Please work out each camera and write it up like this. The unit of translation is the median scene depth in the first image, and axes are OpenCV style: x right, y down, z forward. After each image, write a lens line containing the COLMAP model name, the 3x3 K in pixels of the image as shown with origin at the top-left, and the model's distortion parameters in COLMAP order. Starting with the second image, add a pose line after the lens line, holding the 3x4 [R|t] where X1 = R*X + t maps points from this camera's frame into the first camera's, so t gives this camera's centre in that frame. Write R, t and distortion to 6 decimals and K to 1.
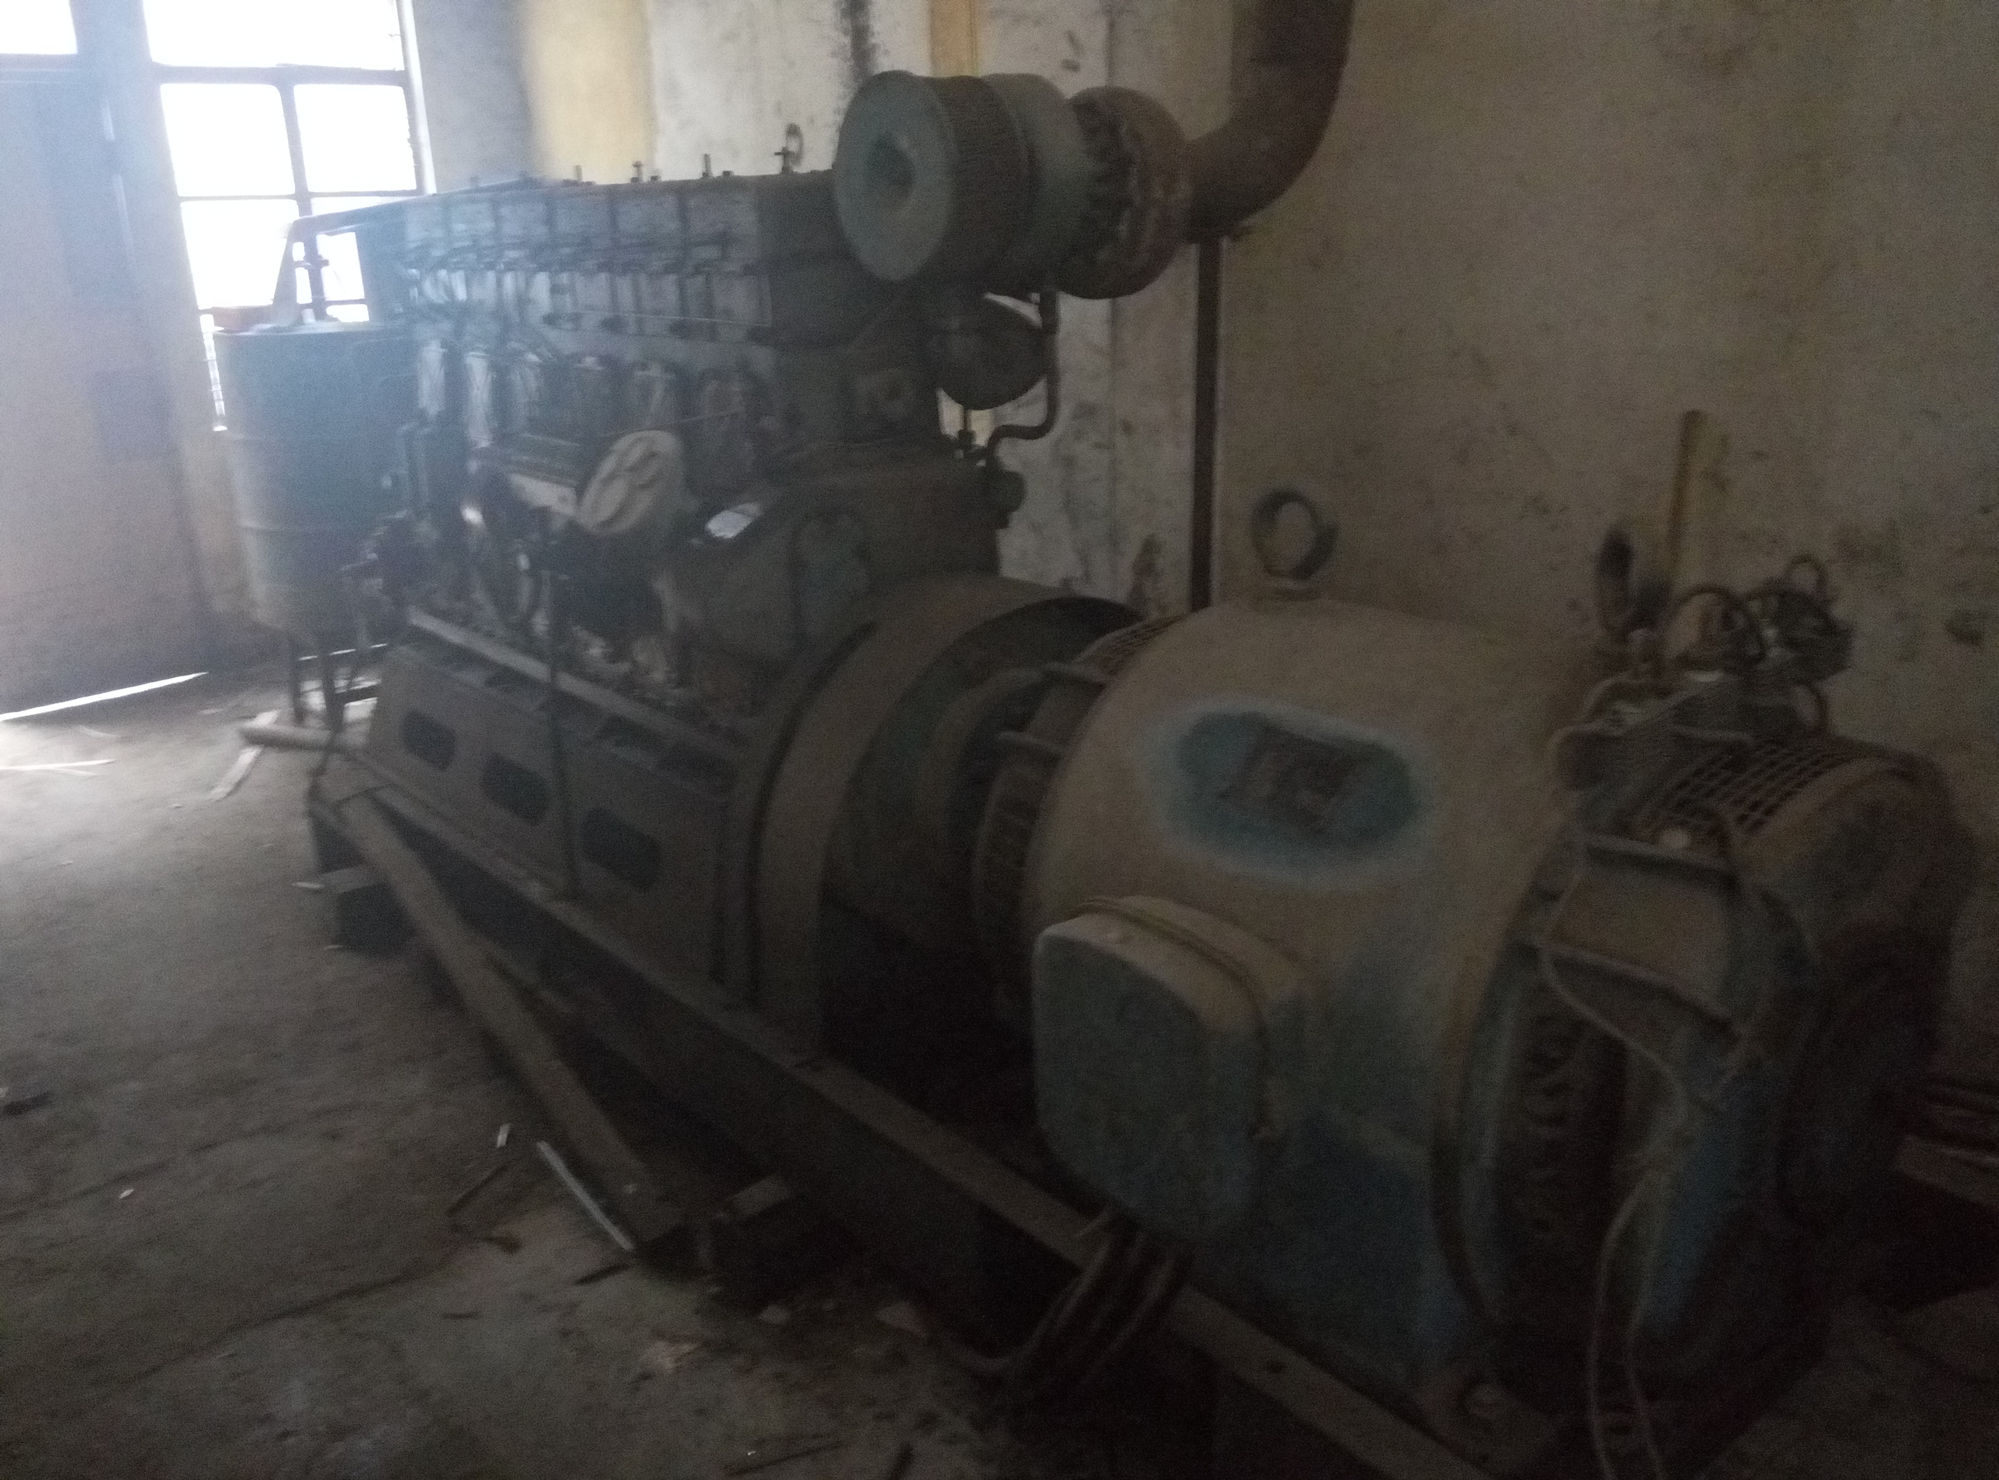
lens RADIAL K [[1643.0, 0, 1006.7], [0, 1643.0, 751.3], [0, 0, 1]] dist [0.137869, -0.264665]
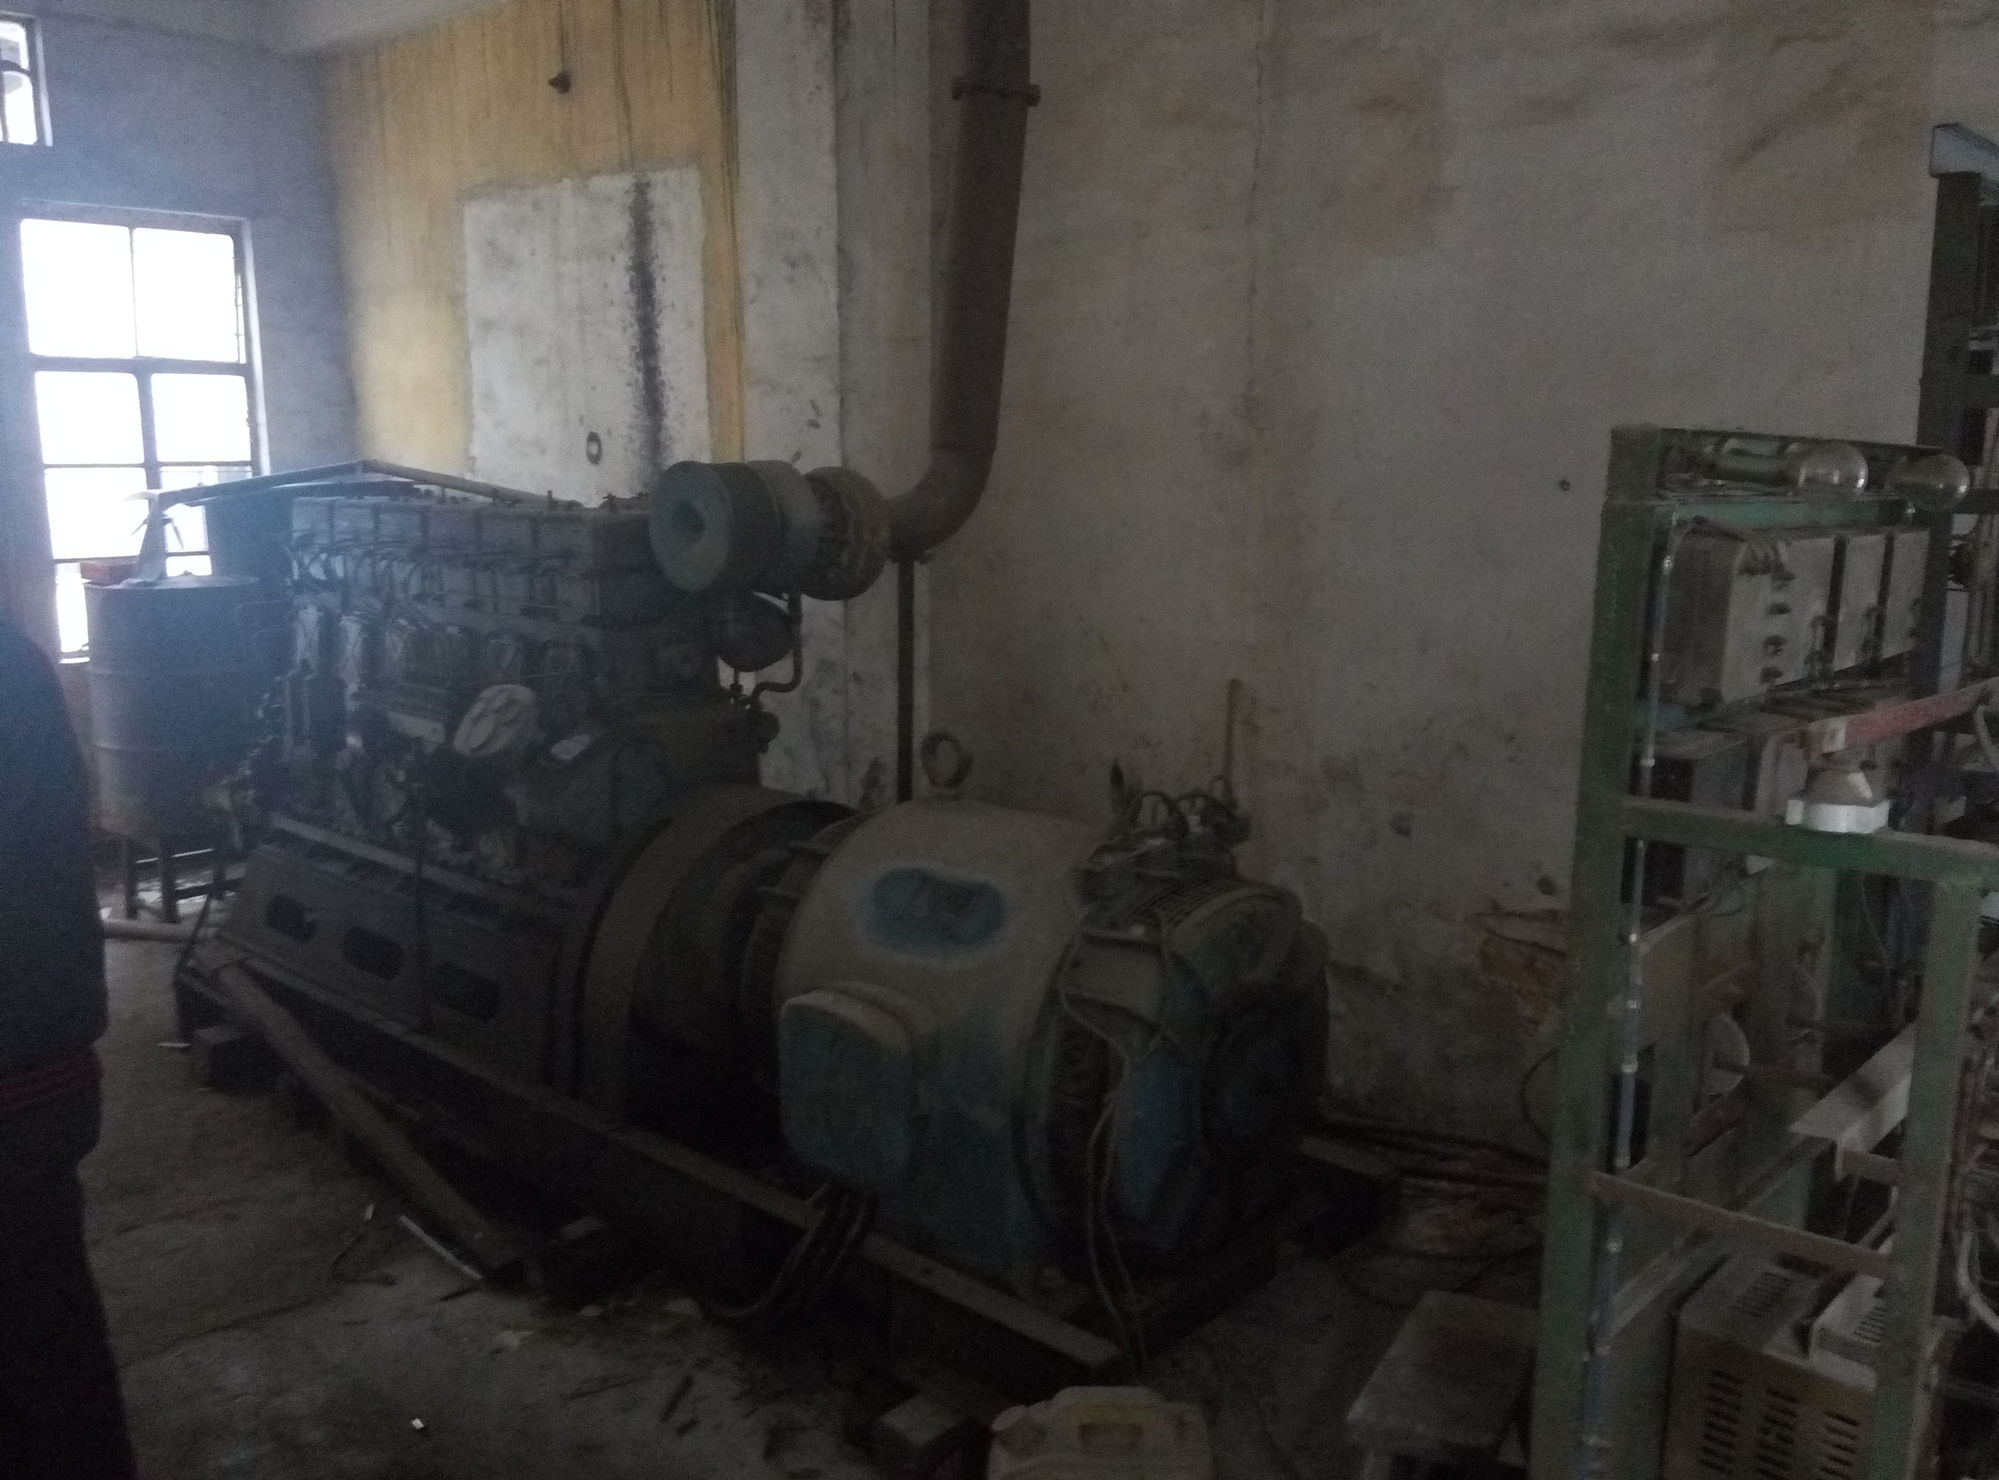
lens RADIAL K [[1643.0, 0, 1006.7], [0, 1643.0, 751.3], [0, 0, 1]] dist [0.137869, -0.264665]
pose [[0.989392, 0.007251, 0.145087, -0.000211], [0.011965, 0.991293, -0.131133, 0.052981], [-0.144774, 0.131478, 0.980691, -0.432218]]
